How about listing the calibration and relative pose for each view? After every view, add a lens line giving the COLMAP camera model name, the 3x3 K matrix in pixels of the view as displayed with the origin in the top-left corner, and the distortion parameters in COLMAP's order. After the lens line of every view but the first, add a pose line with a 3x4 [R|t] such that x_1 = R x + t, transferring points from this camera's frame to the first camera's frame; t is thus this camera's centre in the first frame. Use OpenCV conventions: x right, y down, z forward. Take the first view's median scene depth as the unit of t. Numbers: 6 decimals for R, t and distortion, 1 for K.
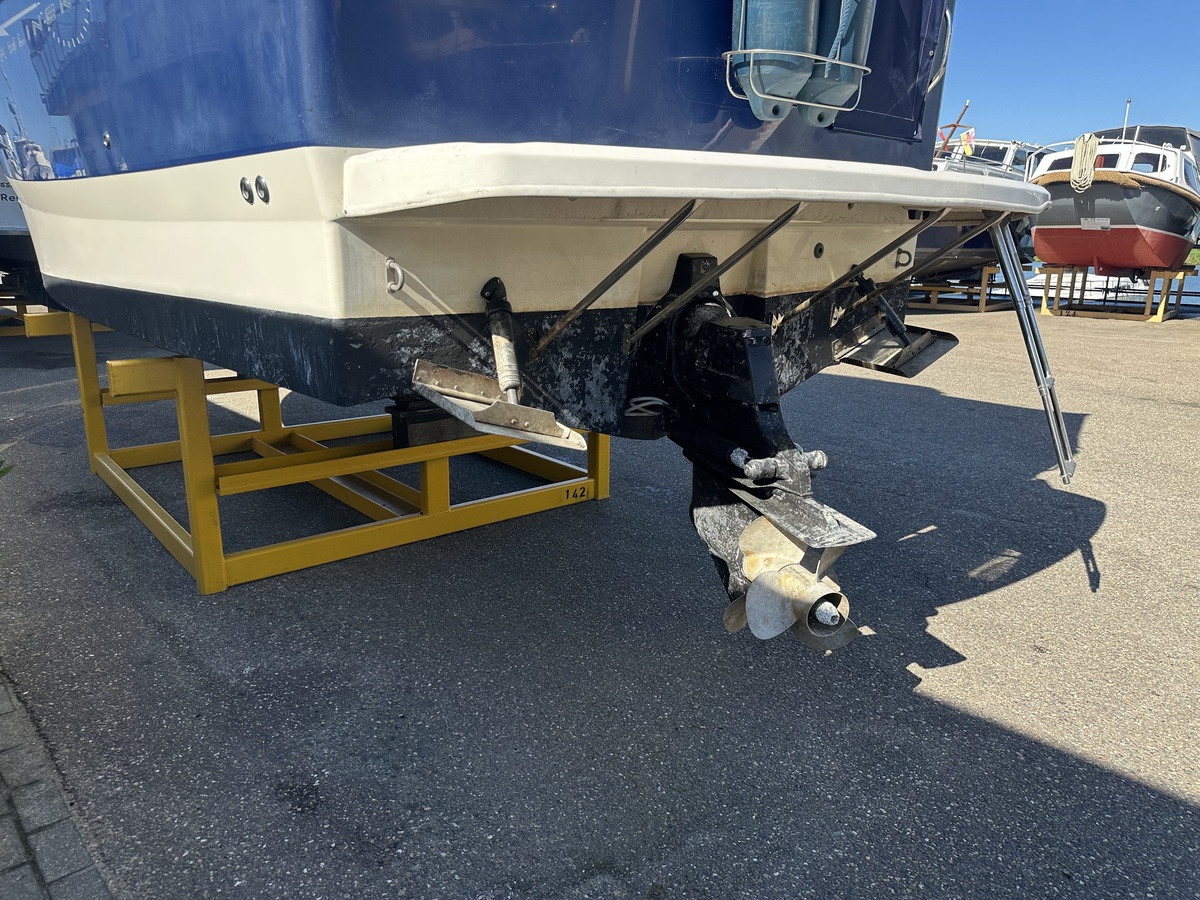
lens RADIAL K [[812.0, 0, 600.0], [0, 812.0, 450.0], [0, 0, 1]] dist [0.091980, -0.126152]
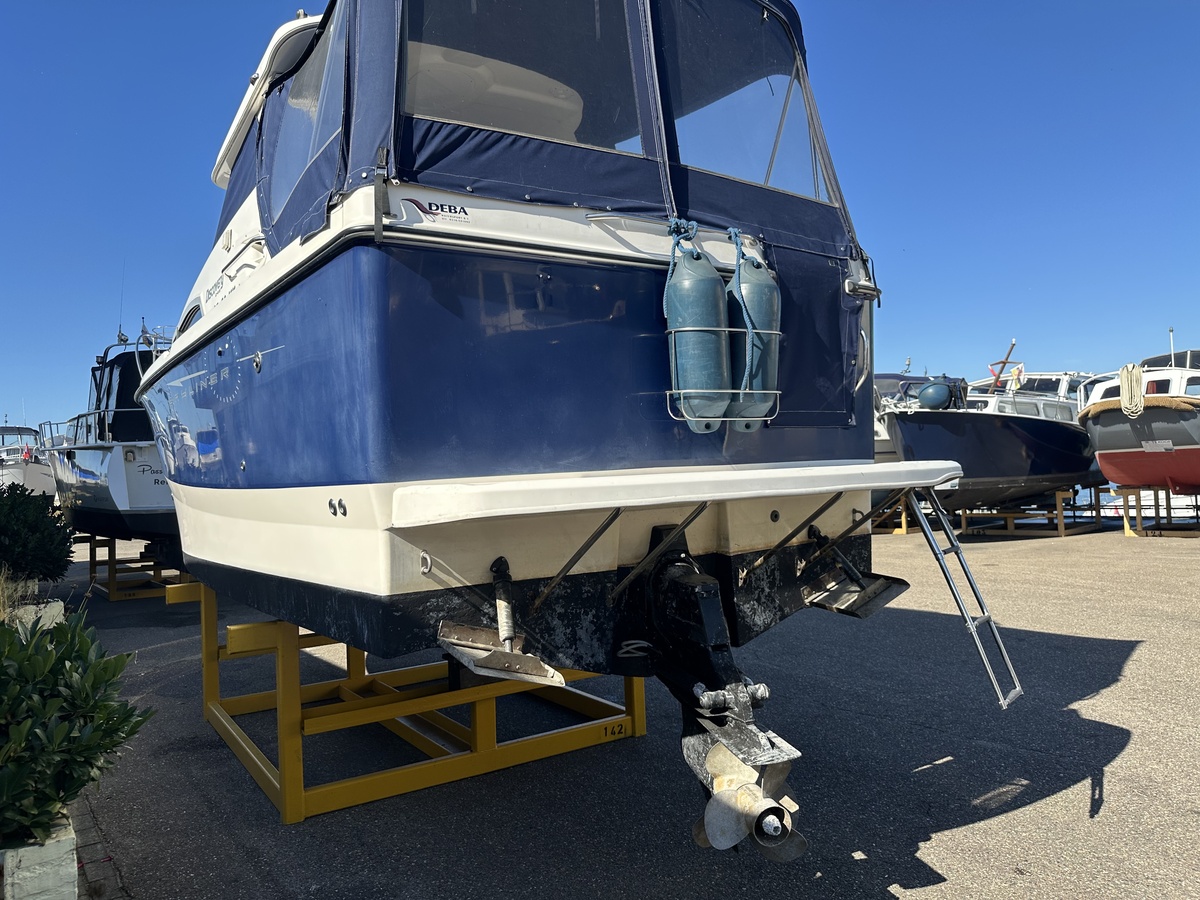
lens RADIAL K [[845.7, 0, 600.0], [0, 845.7, 450.0], [0, 0, 1]] dist [0.053666, -0.083531]
pose [[0.991588, -0.055982, -0.116699, 0.141347], [0.021924, 0.961242, -0.274833, 0.006577], [0.127561, 0.269962, 0.954384, -0.255588]]
